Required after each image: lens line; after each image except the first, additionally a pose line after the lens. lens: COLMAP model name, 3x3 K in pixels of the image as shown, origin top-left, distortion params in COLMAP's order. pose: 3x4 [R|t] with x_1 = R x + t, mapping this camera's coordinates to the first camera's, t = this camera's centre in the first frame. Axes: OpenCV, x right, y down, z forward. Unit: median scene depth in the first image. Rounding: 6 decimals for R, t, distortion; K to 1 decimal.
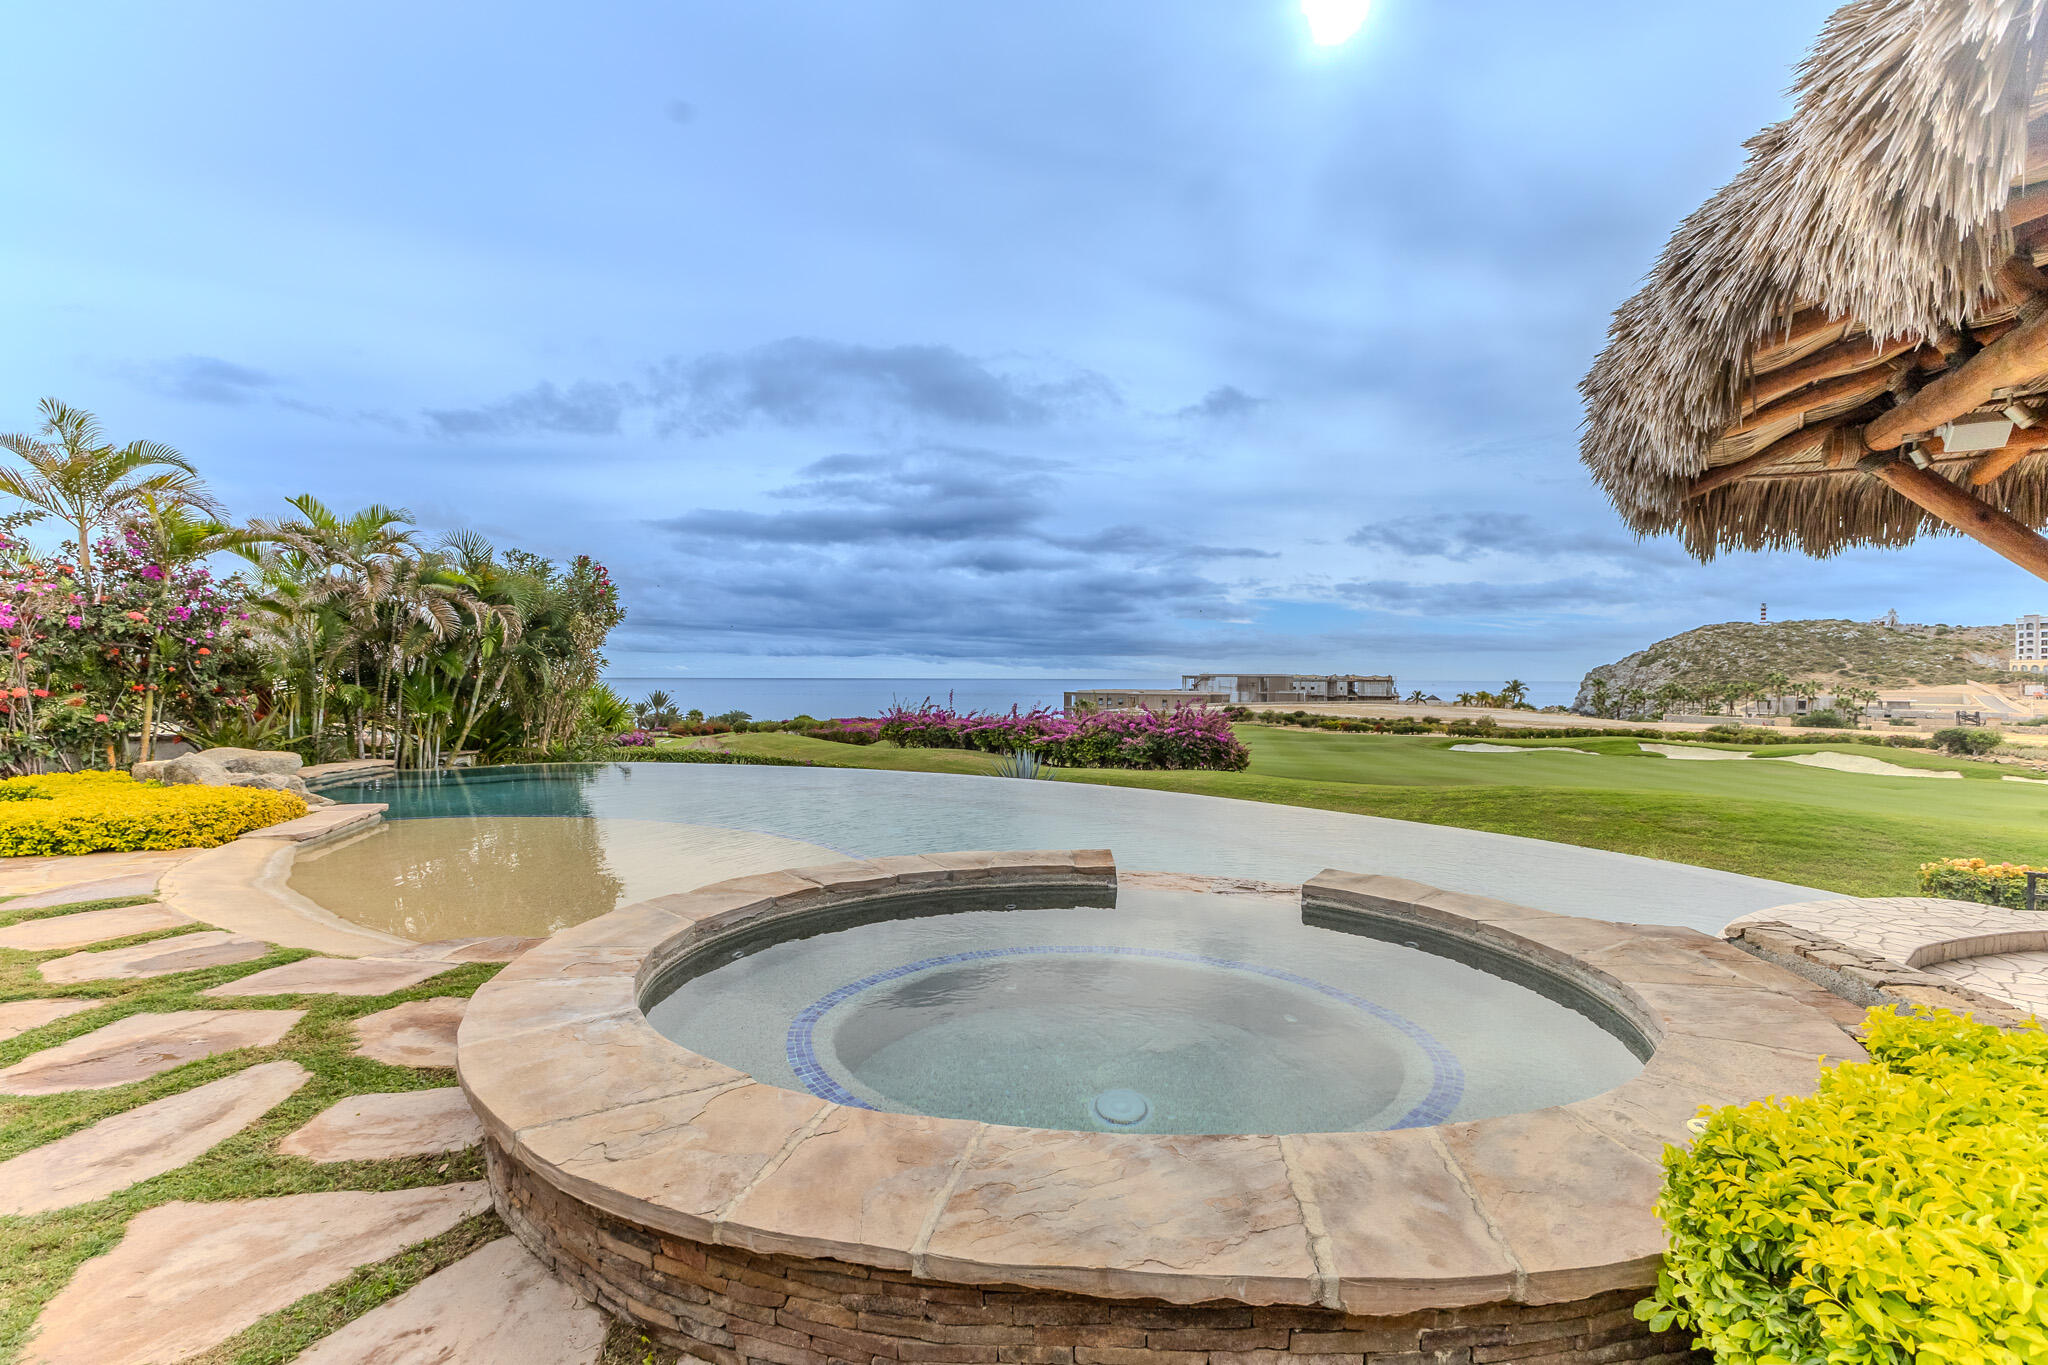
lens RADIAL K [[869.3, 0, 1024.0], [0, 869.3, 682.5], [0, 0, 1]] dist [-0.000796, -0.000637]
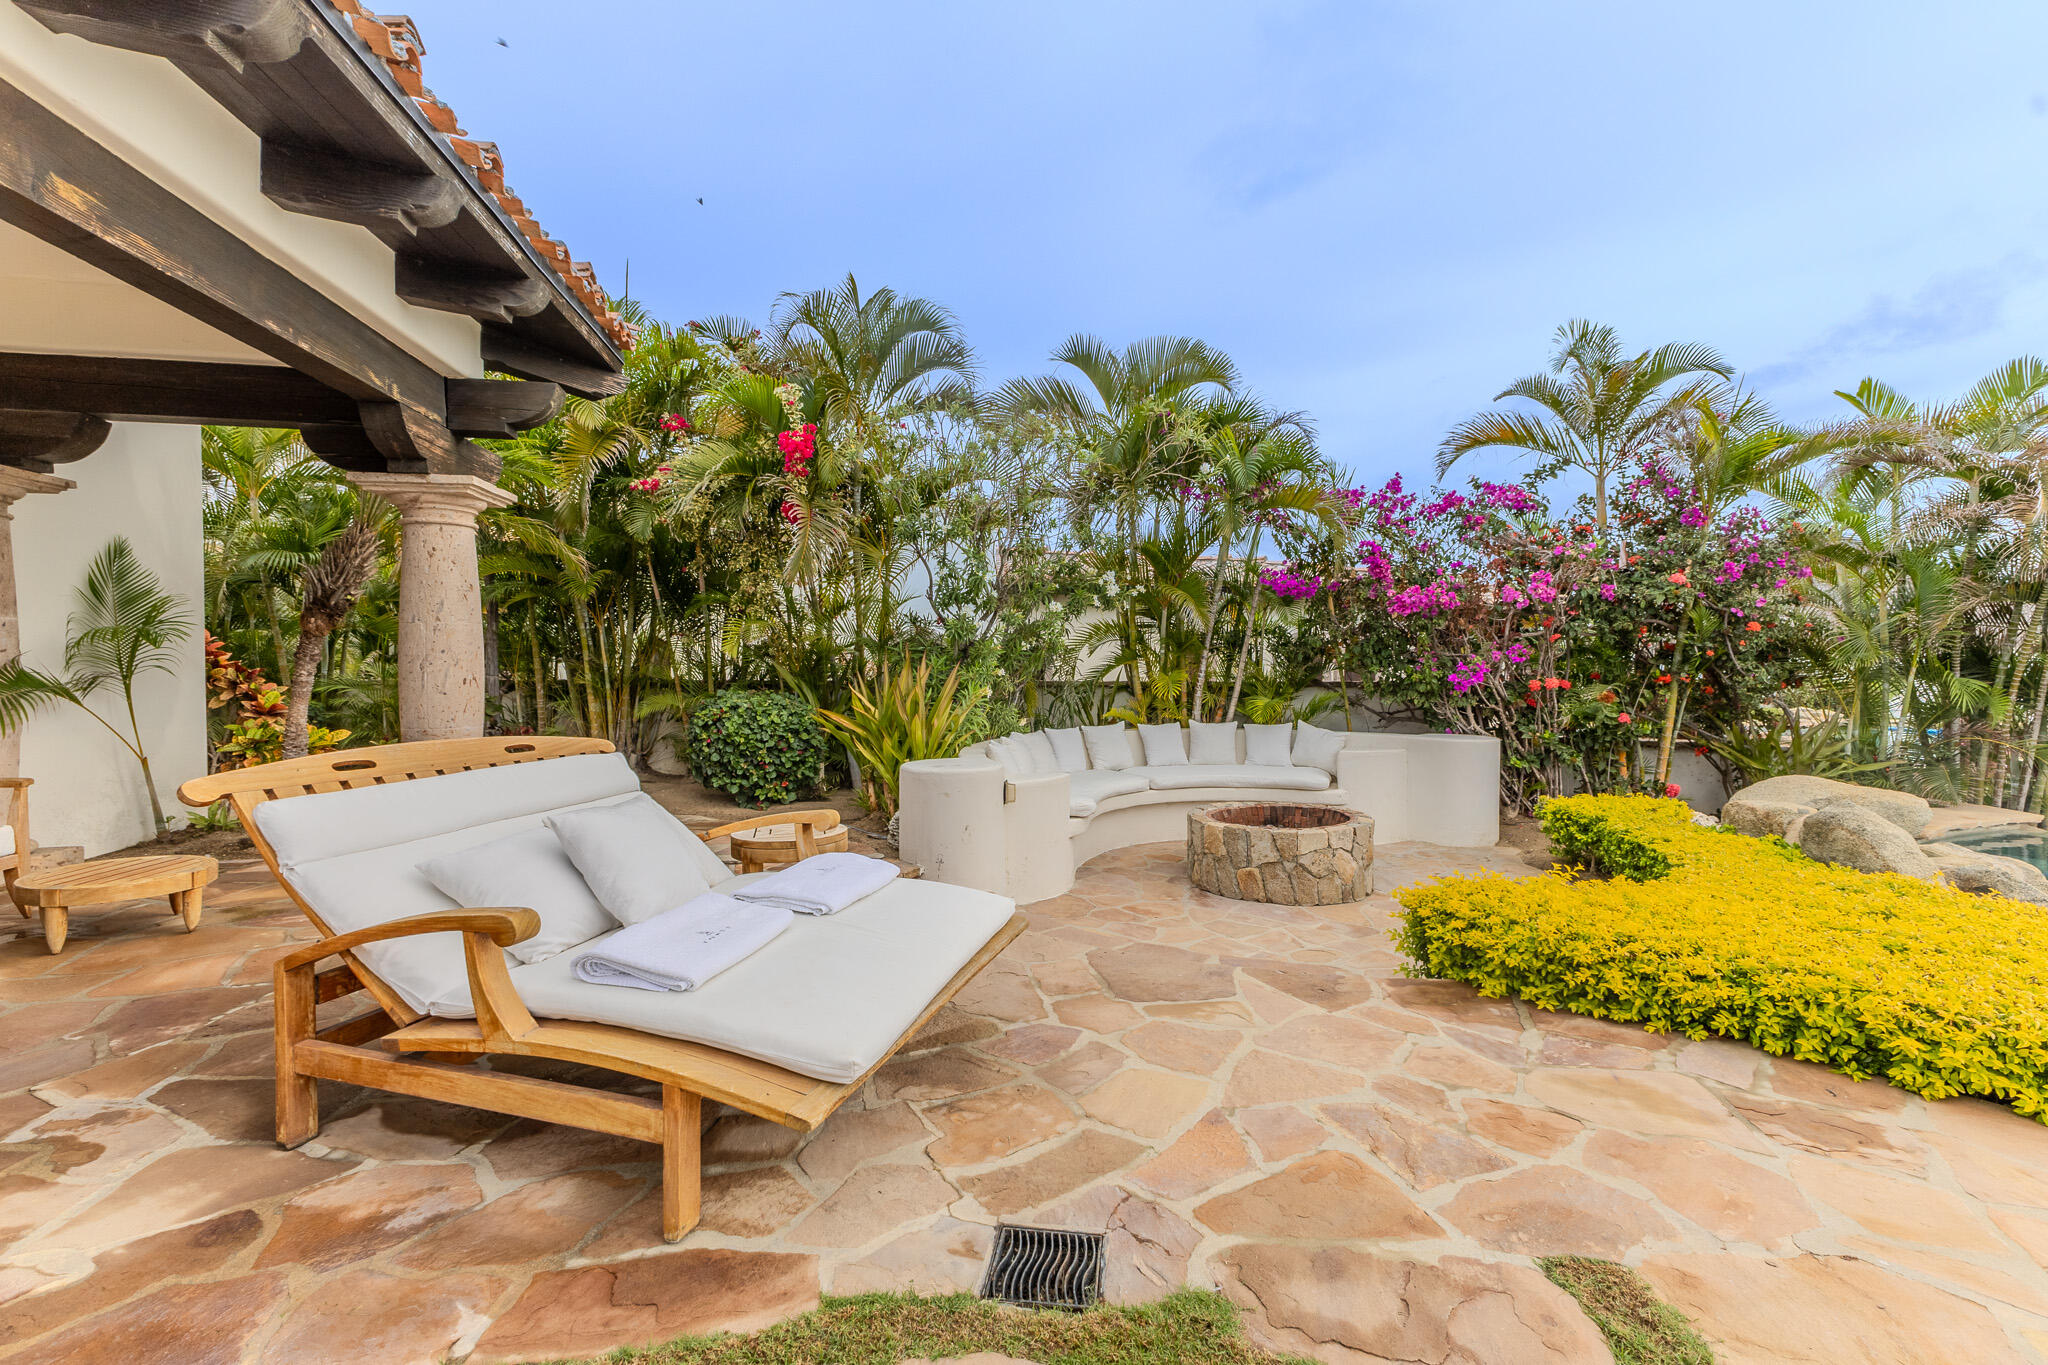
lens RADIAL K [[869.3, 0, 1024.0], [0, 869.3, 682.5], [0, 0, 1]] dist [-0.000796, -0.000637]
pose [[0.286269, 0.023900, -0.957851, -0.475075], [-0.007429, 0.999714, 0.022725, -0.003456], [0.958121, 0.000611, 0.286365, 0.270655]]
